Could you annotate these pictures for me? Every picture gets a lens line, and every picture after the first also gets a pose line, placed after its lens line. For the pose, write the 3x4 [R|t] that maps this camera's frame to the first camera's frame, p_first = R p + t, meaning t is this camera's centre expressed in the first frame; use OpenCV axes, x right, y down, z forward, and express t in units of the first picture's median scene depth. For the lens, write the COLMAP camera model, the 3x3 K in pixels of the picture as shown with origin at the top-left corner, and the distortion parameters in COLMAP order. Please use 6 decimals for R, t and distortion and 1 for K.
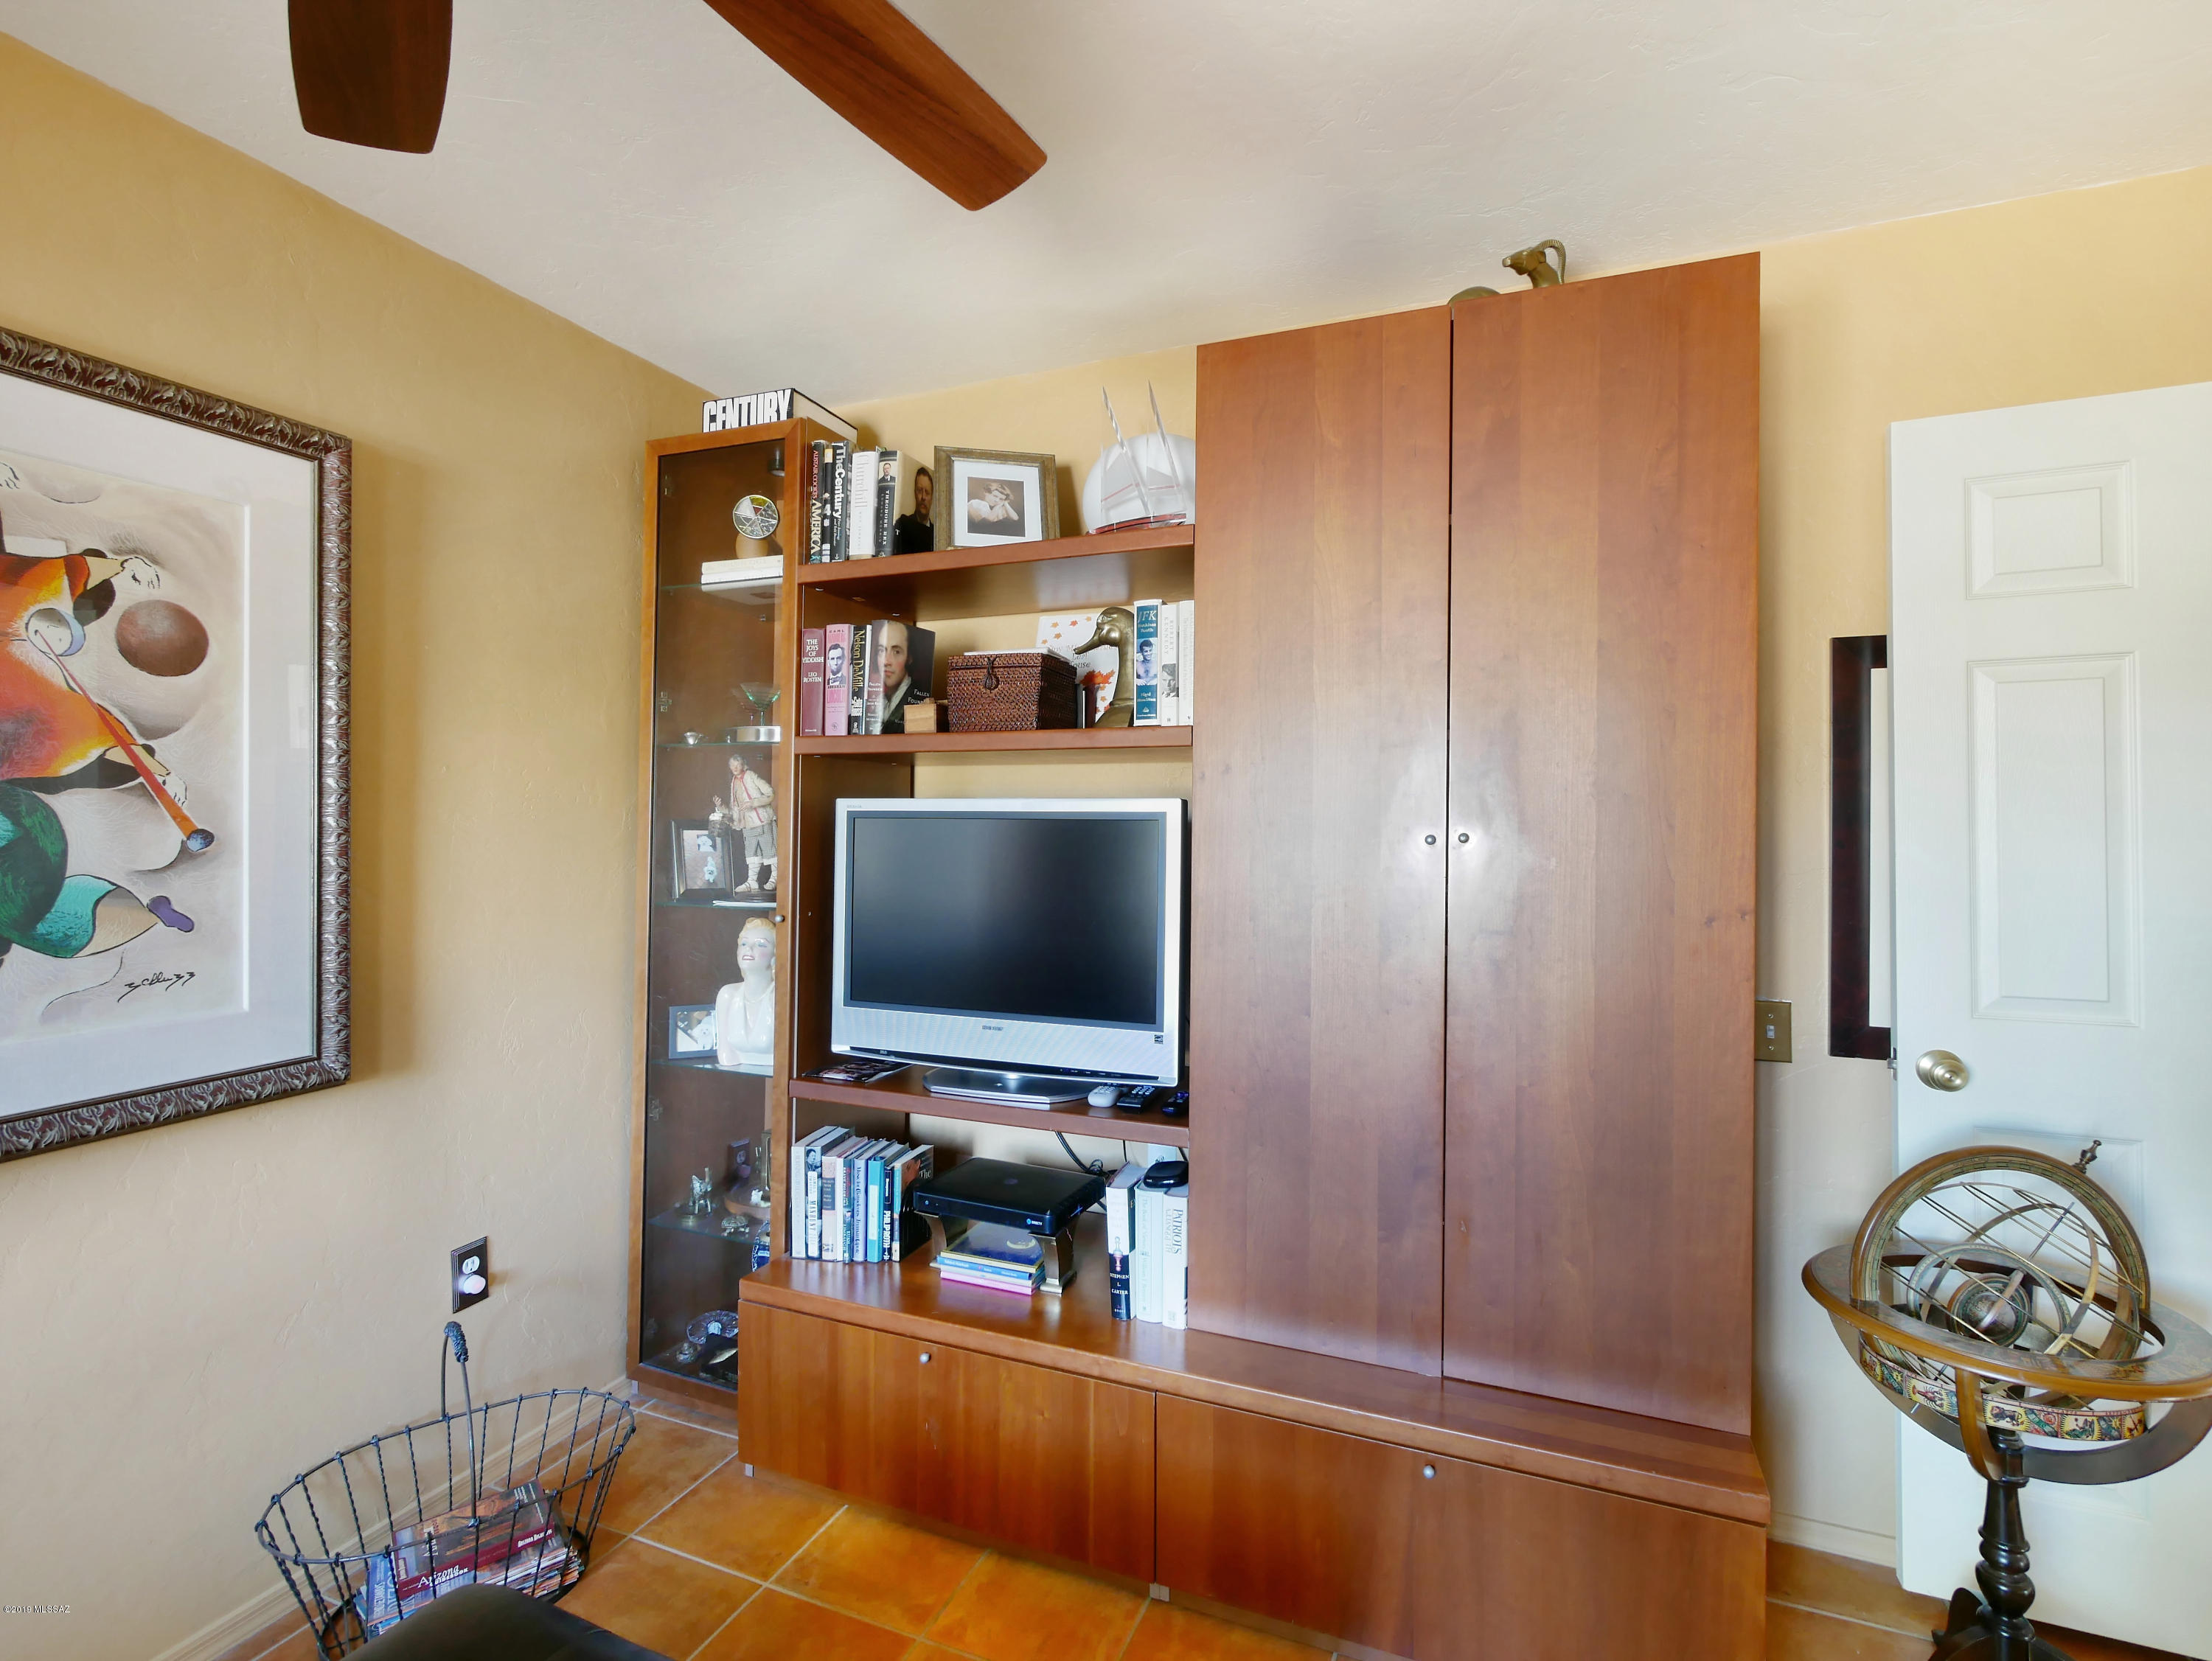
lens RADIAL K [[1033.6, 0, 1113.4], [0, 1033.6, 818.5], [0, 0, 1]] dist [0.000803, -0.000441]
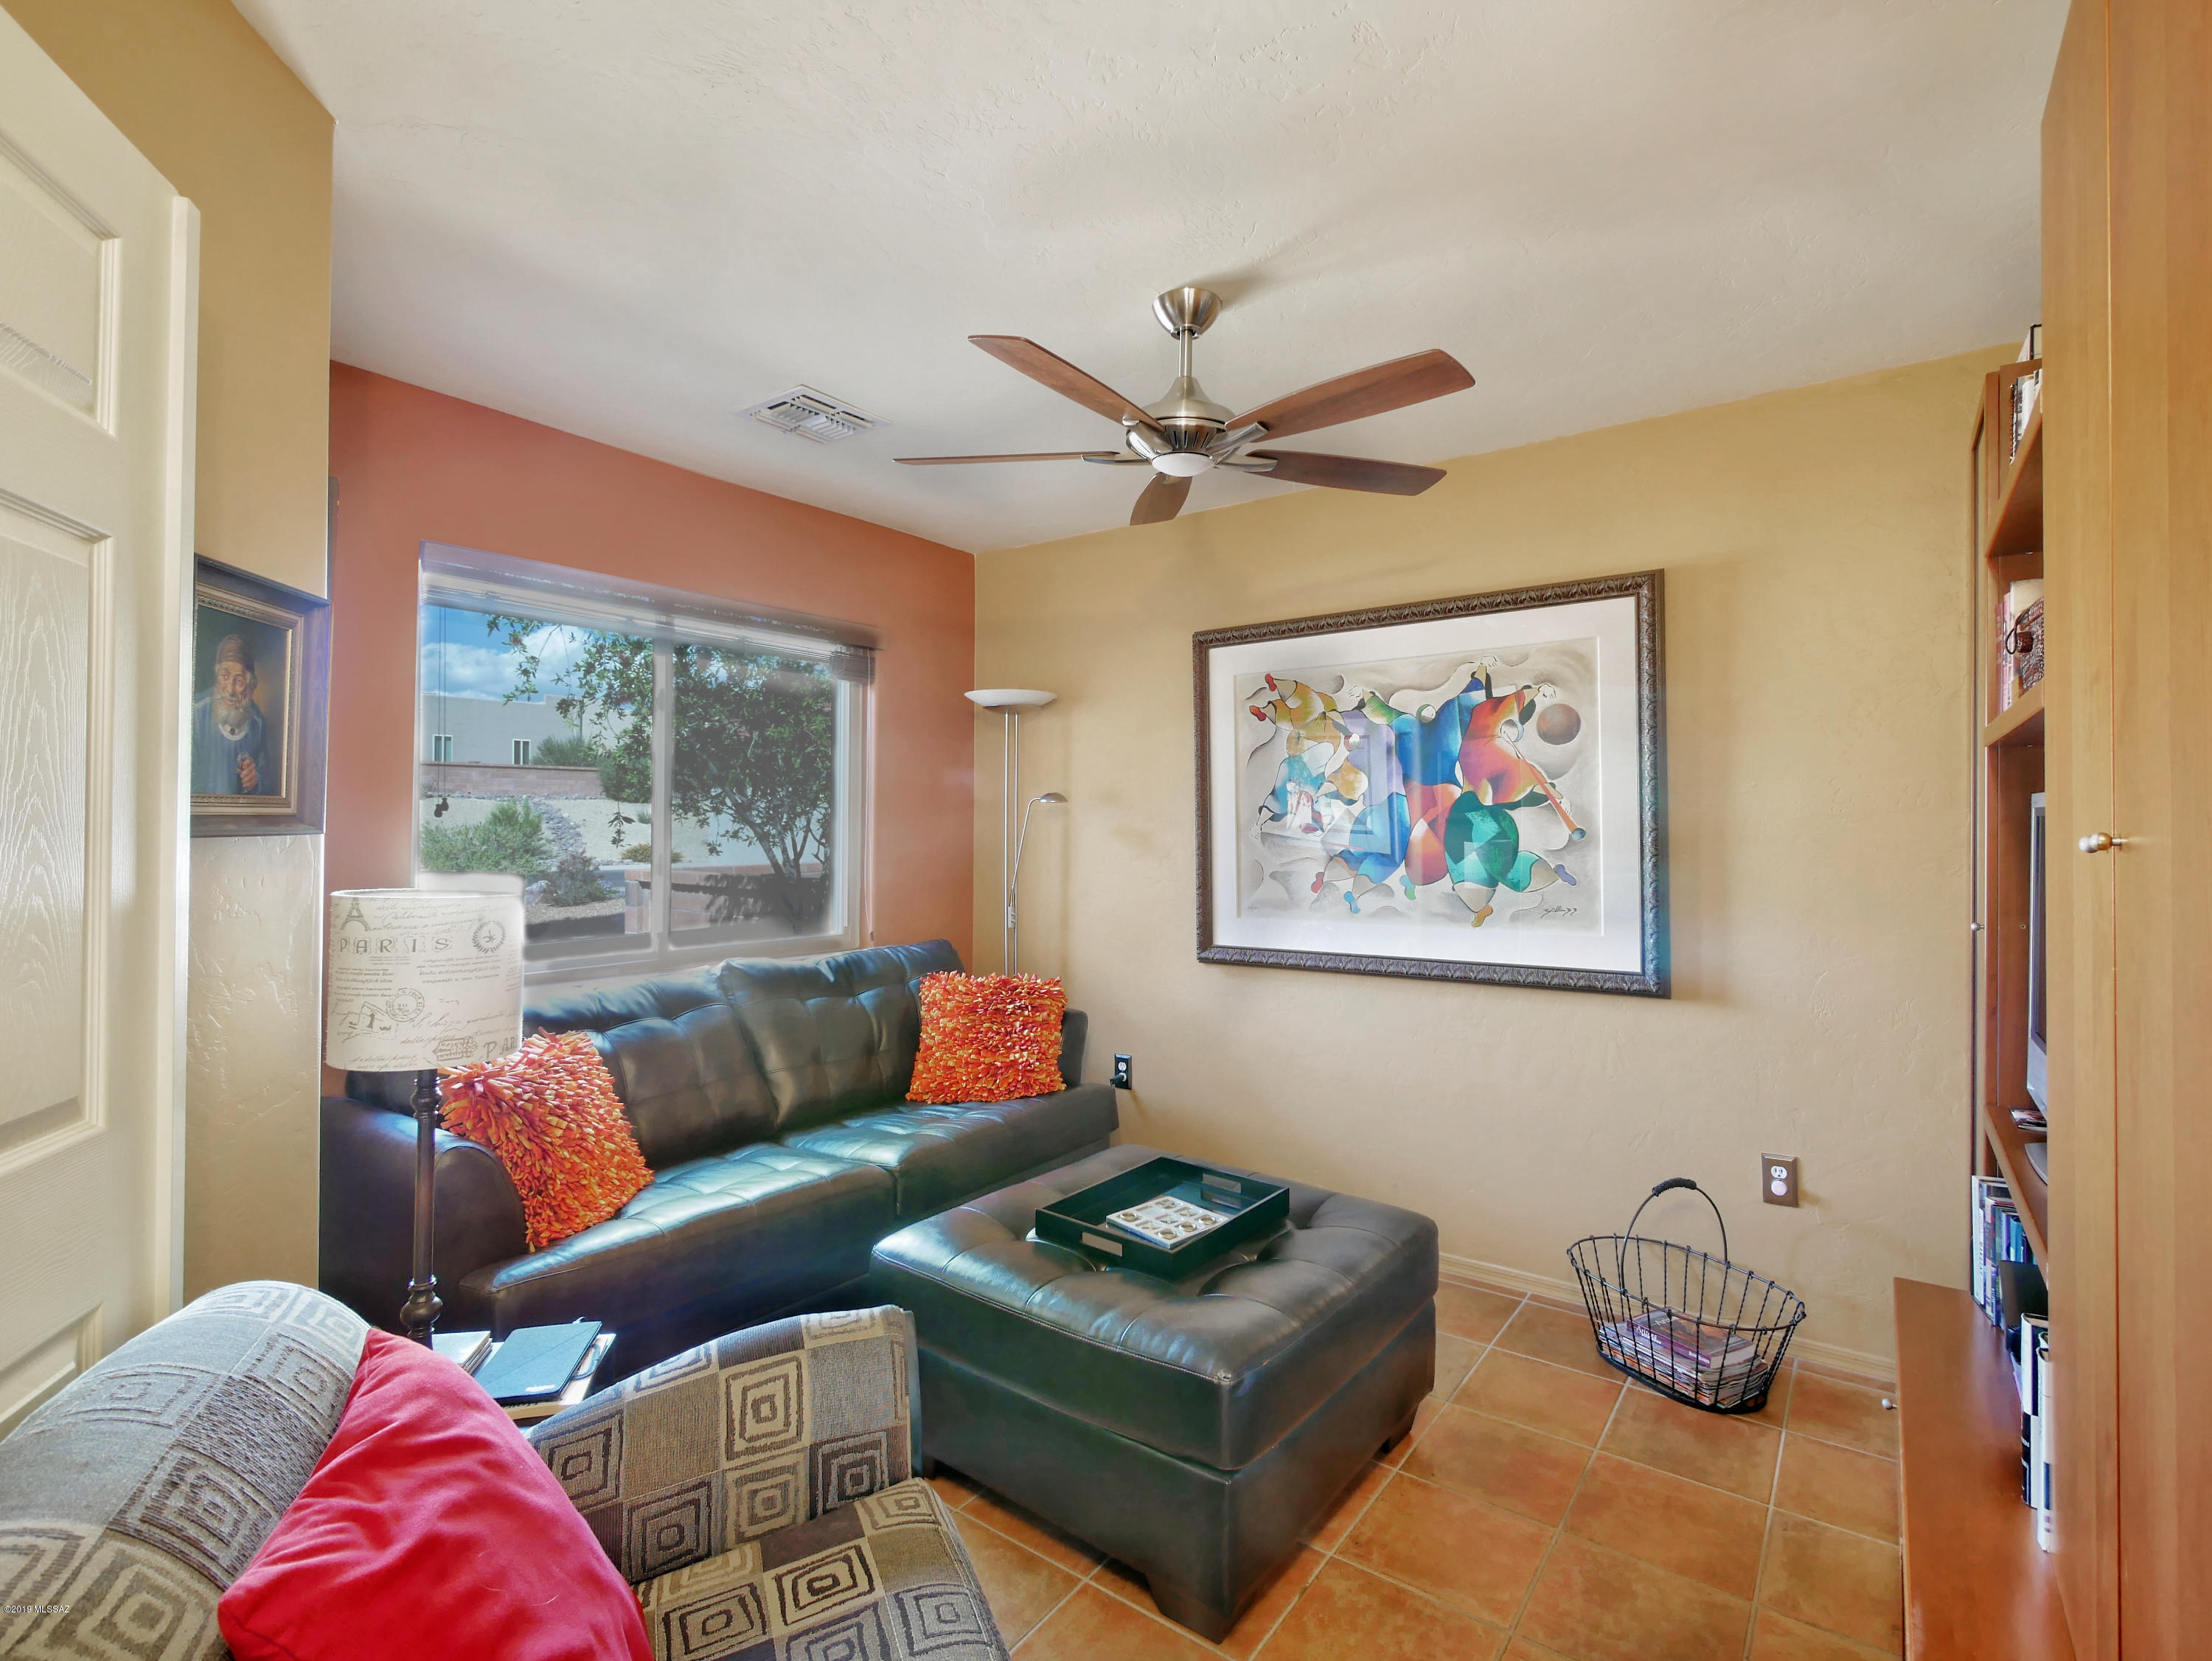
lens RADIAL K [[1033.6, 0, 1108.5], [0, 1033.6, 821.0], [0, 0, 1]] dist [0.000803, -0.000441]
pose [[-0.236905, 0.001262, -0.971532, 1.042123], [0.007335, 0.999973, -0.000489, -0.007260], [0.971505, -0.007242, -0.236908, 0.649590]]
